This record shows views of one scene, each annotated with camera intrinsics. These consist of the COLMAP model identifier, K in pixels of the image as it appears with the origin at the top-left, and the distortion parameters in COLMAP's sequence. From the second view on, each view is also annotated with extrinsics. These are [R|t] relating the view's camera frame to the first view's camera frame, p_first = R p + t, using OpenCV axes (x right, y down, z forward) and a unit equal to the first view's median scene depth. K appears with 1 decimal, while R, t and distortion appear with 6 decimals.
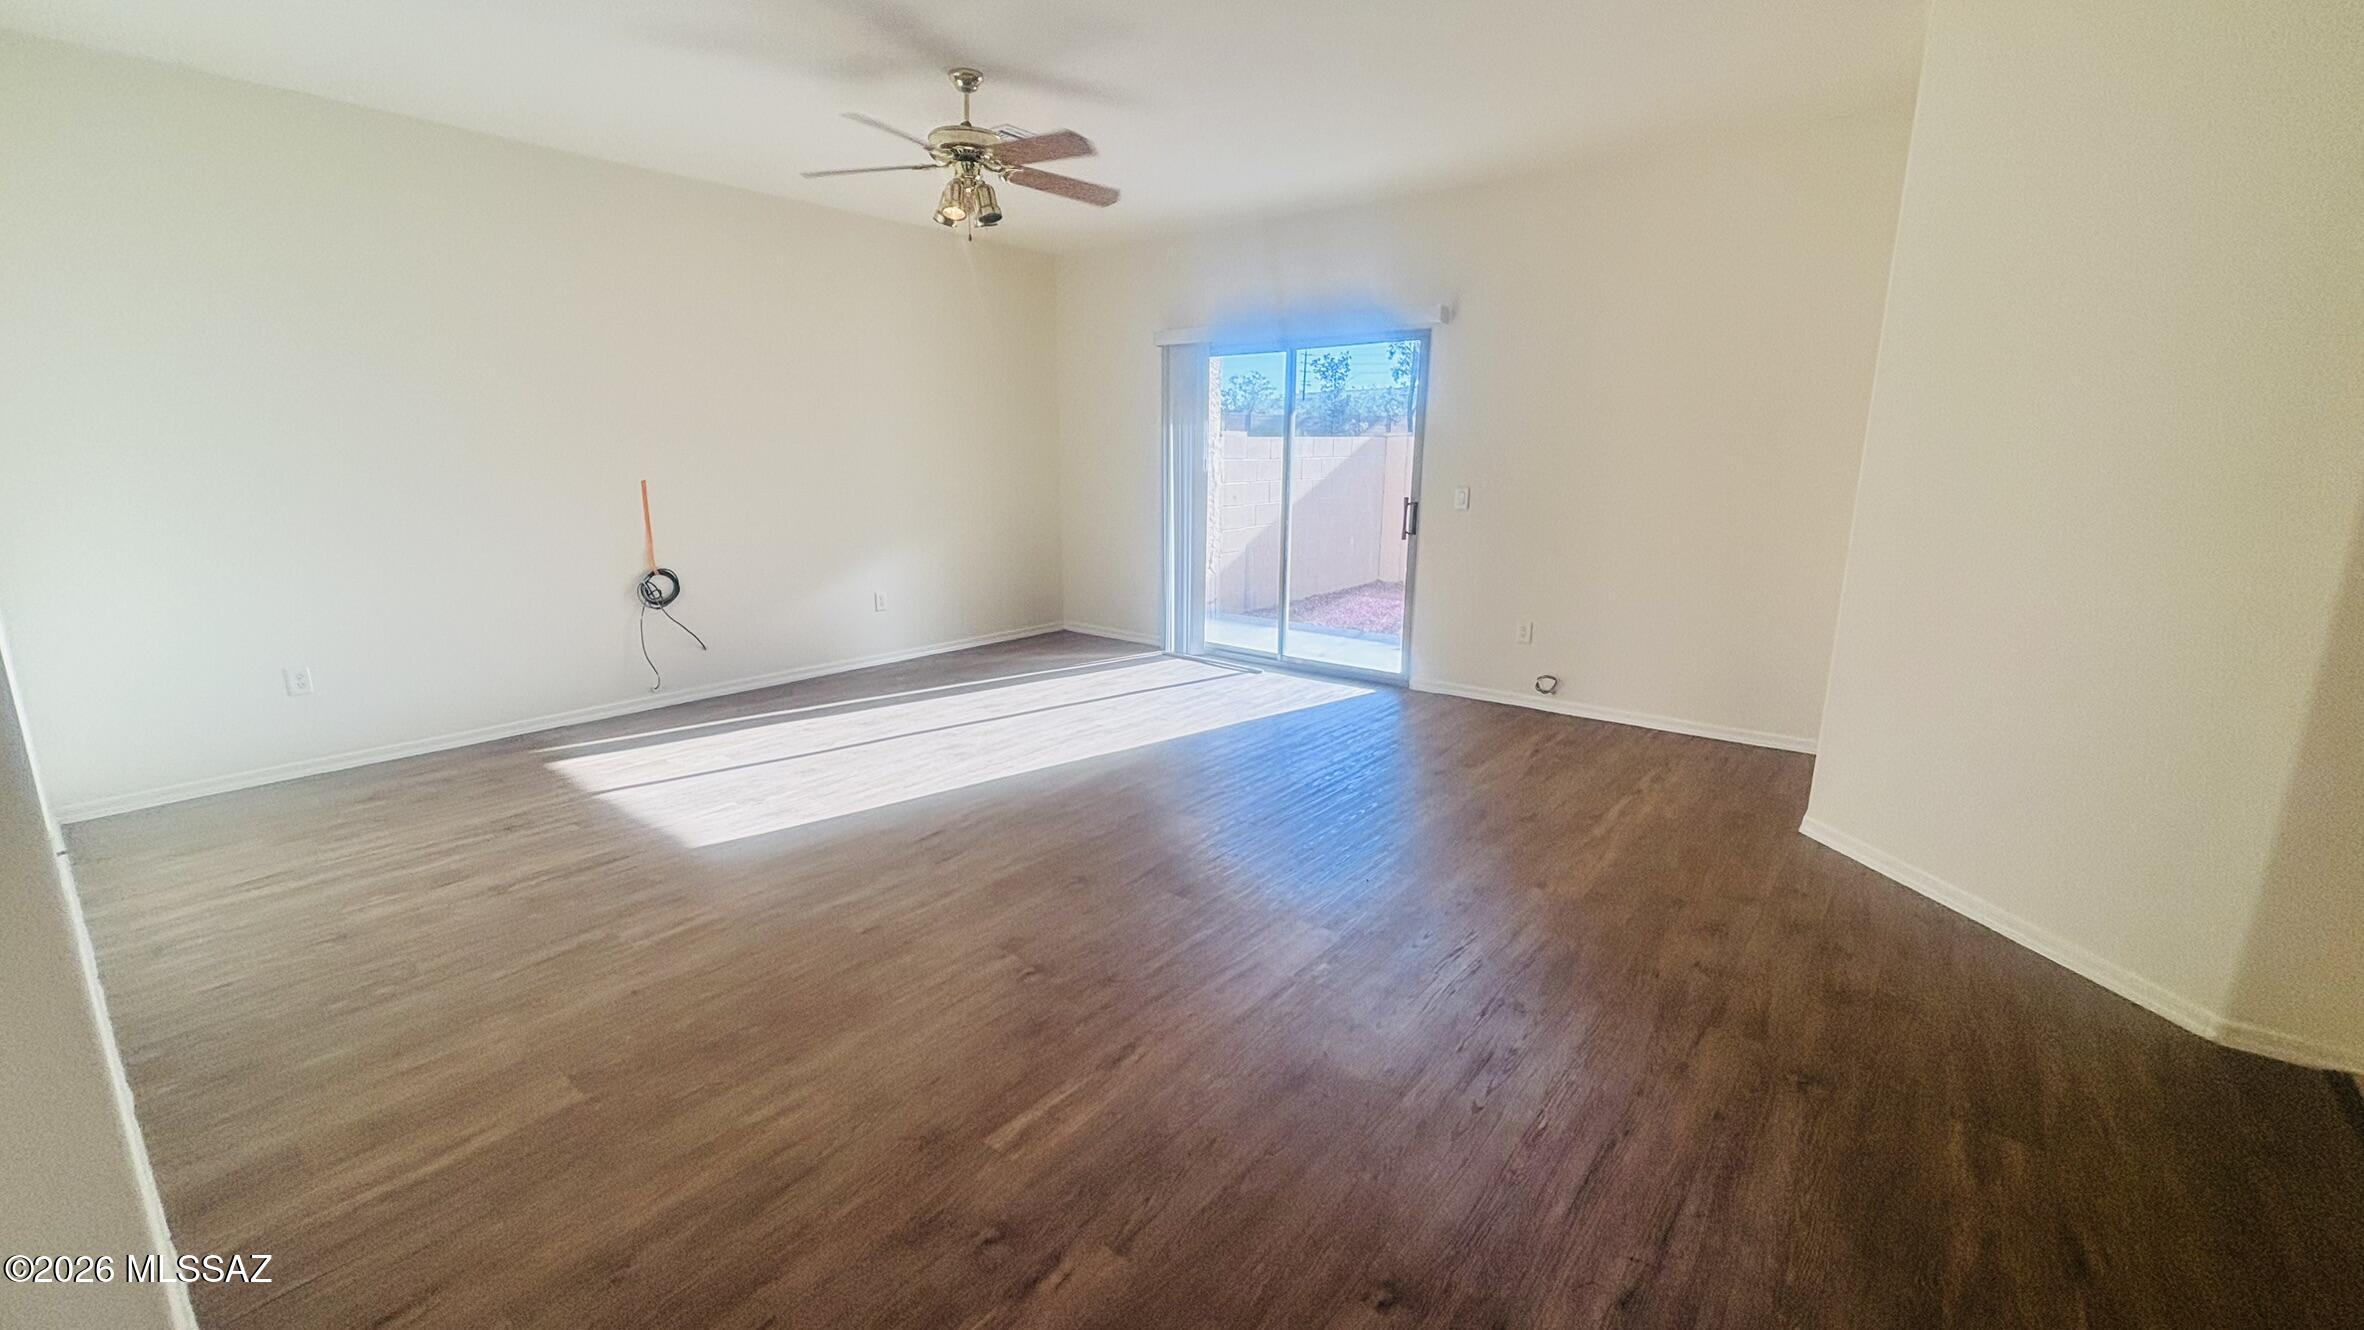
lens RADIAL K [[961.1, 0, 1187.1], [0, 961.1, 667.3], [0, 0, 1]] dist [-0.000173, 0.000210]
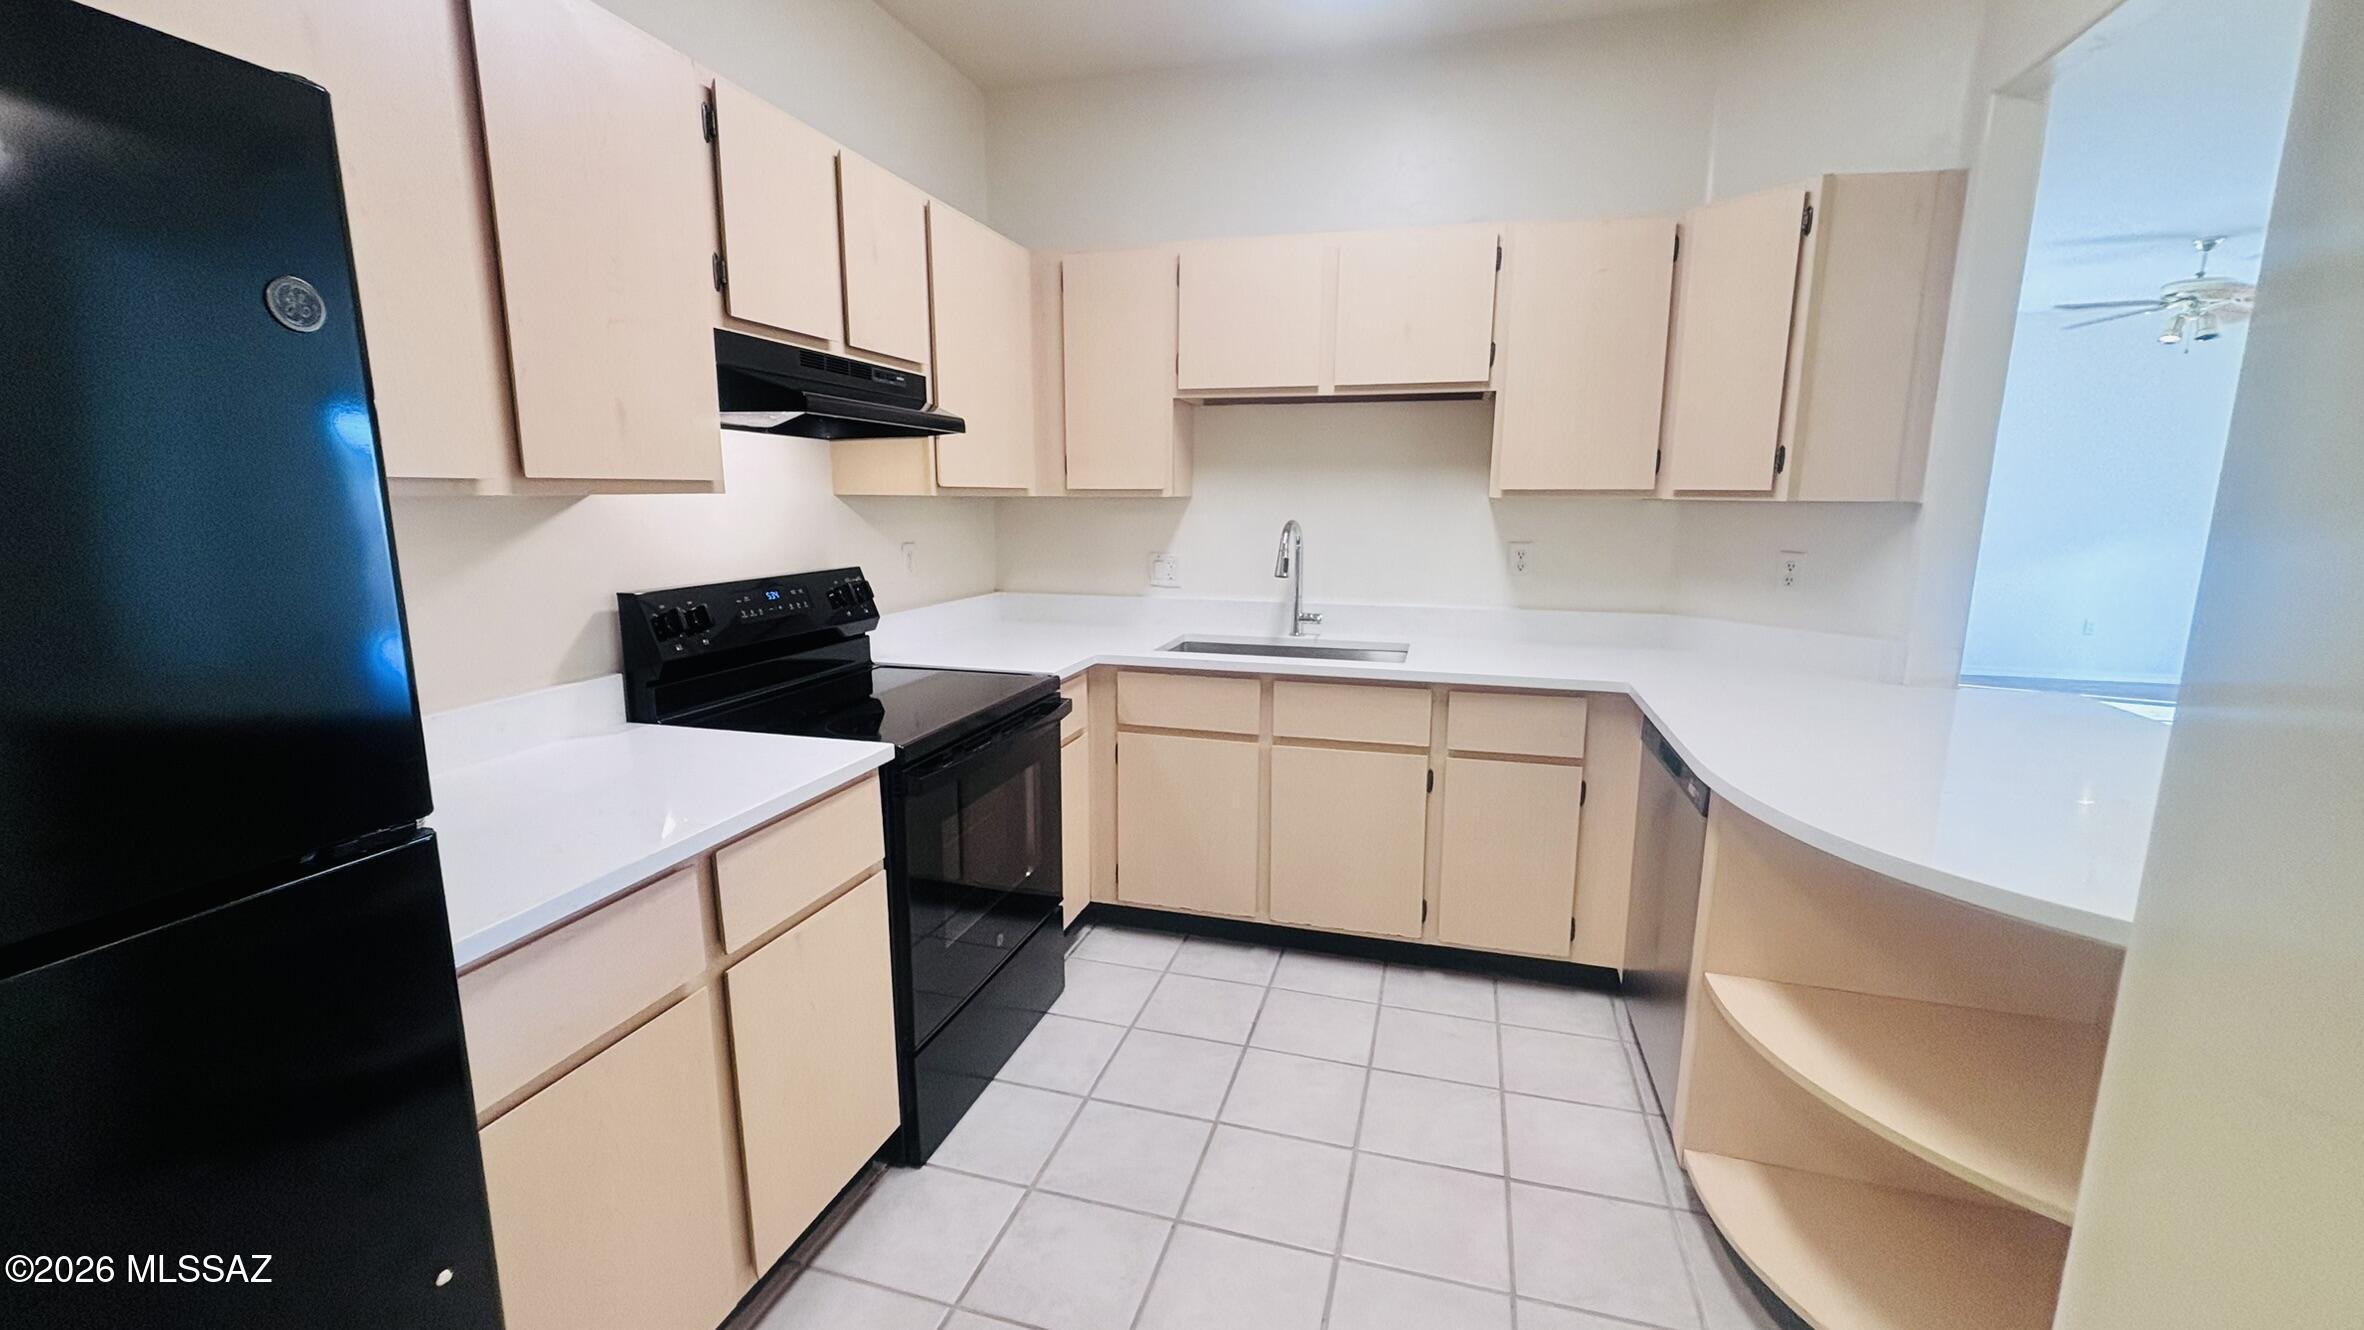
lens RADIAL K [[961.1, 0, 1171.2], [0, 961.1, 669.2], [0, 0, 1]] dist [-0.000173, 0.000210]
pose [[0.393890, 0.157703, -0.905528, 0.351979], [-0.198430, 0.976530, 0.083755, 0.120214], [0.897483, 0.146694, 0.415939, -0.556840]]
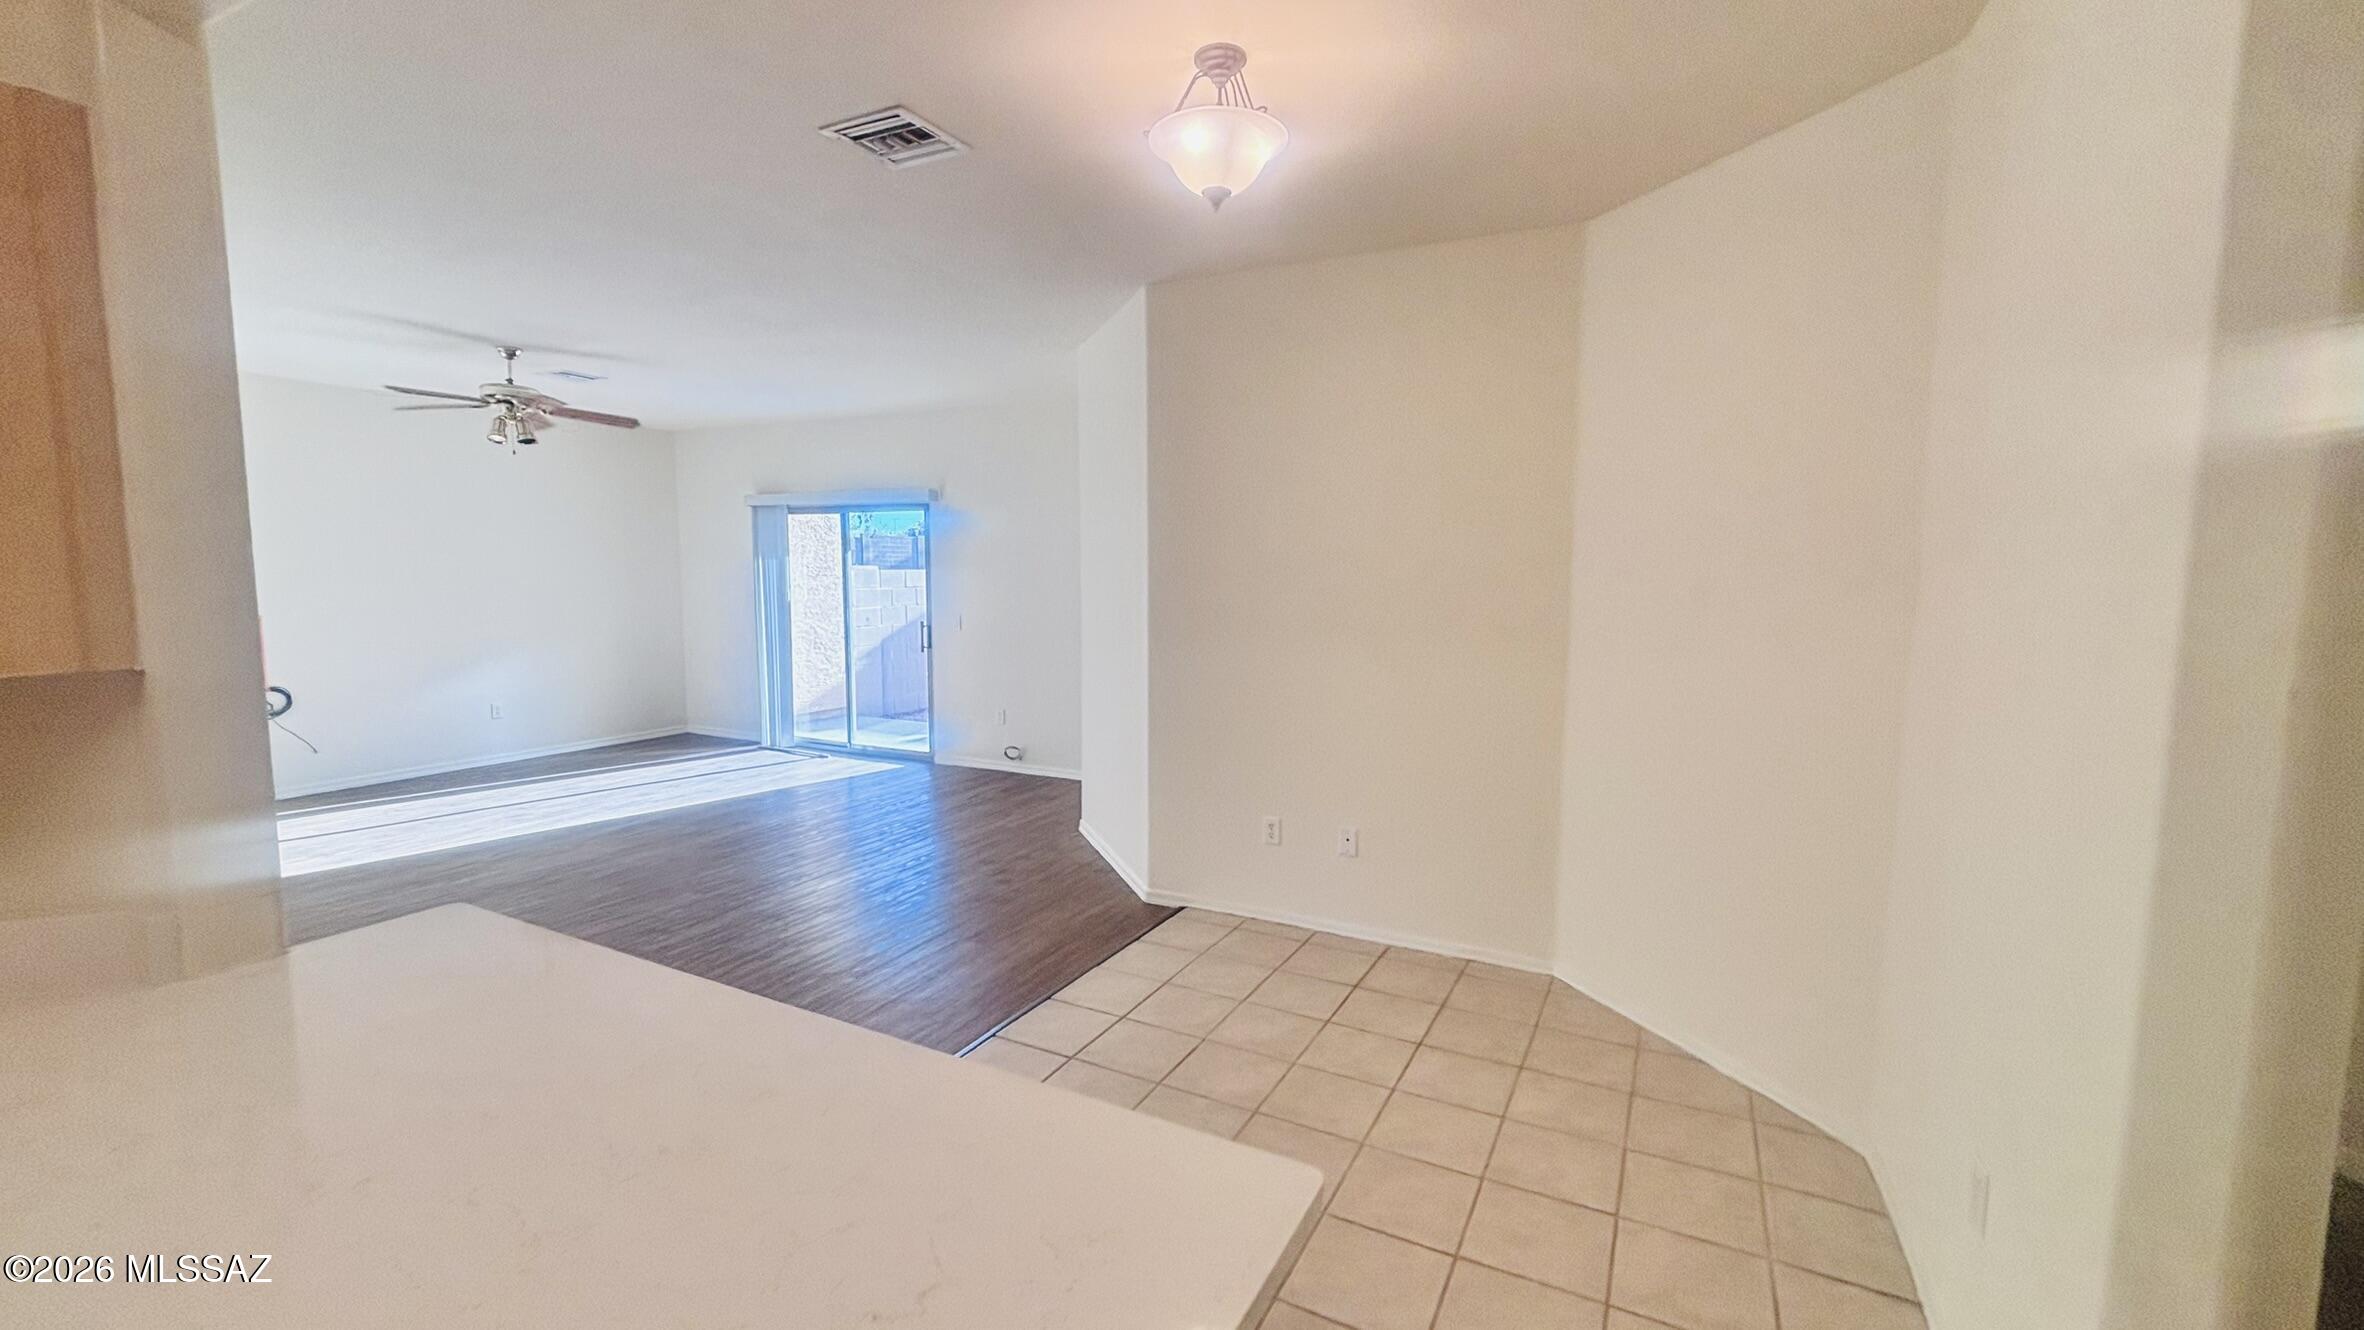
lens RADIAL K [[961.1, 0, 1176.6], [0, 961.1, 671.6], [0, 0, 1]] dist [-0.000173, 0.000210]
pose [[0.978046, -0.021191, 0.207307, 0.295111], [0.044532, 0.993089, -0.108583, 0.056808], [-0.203573, 0.115431, 0.972231, -0.384934]]
